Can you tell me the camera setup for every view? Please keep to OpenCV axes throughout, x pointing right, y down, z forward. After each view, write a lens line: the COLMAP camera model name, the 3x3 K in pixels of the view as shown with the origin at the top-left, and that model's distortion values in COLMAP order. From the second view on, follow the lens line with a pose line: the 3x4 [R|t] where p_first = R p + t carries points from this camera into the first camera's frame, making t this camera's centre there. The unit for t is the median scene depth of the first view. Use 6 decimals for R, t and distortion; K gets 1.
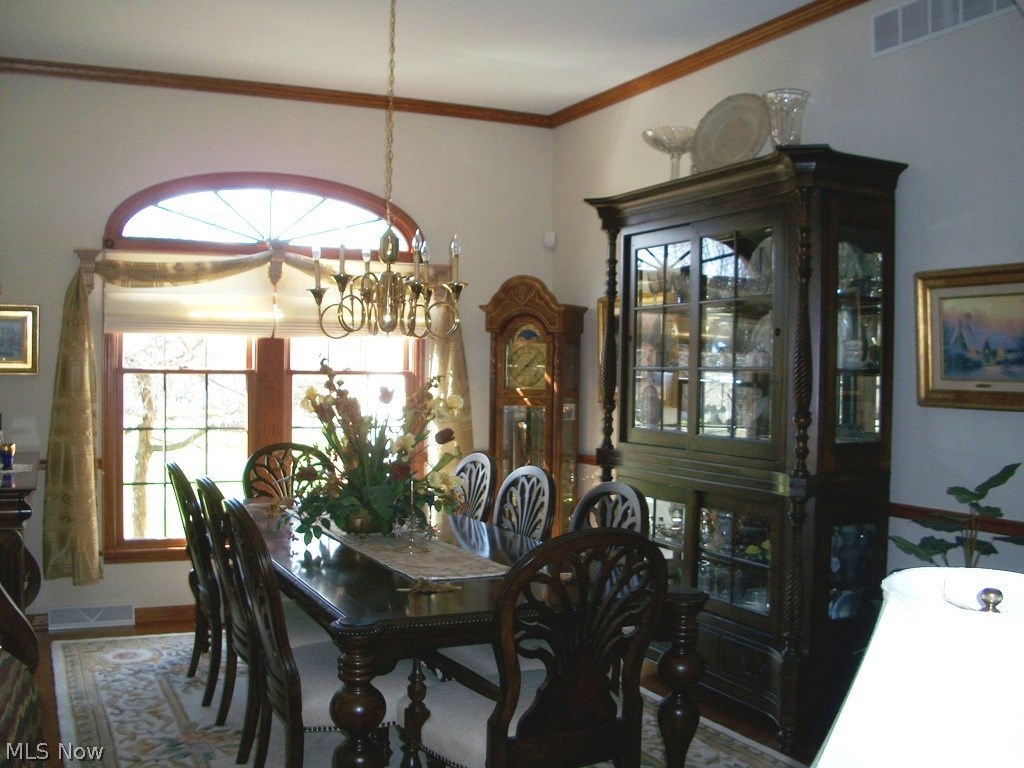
lens RADIAL K [[1059.0, 0, 510.7], [0, 1059.0, 380.6], [0, 0, 1]] dist [-0.141438, 0.000000]
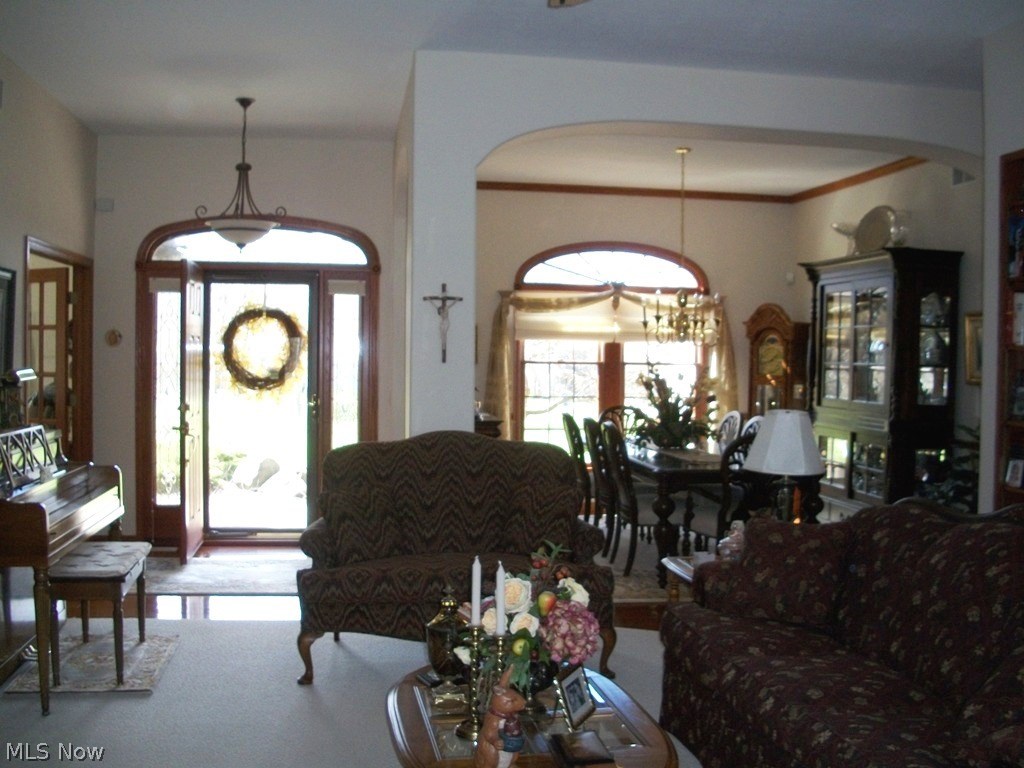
lens RADIAL K [[1059.0, 0, 511.6], [0, 1059.0, 386.6], [0, 0, 1]] dist [-0.141438, 0.000000]
pose [[0.958406, 0.009801, -0.285240, 0.097440], [-0.004836, 0.999824, 0.018105, -0.000998], [0.285367, -0.015972, 0.958285, -0.665082]]
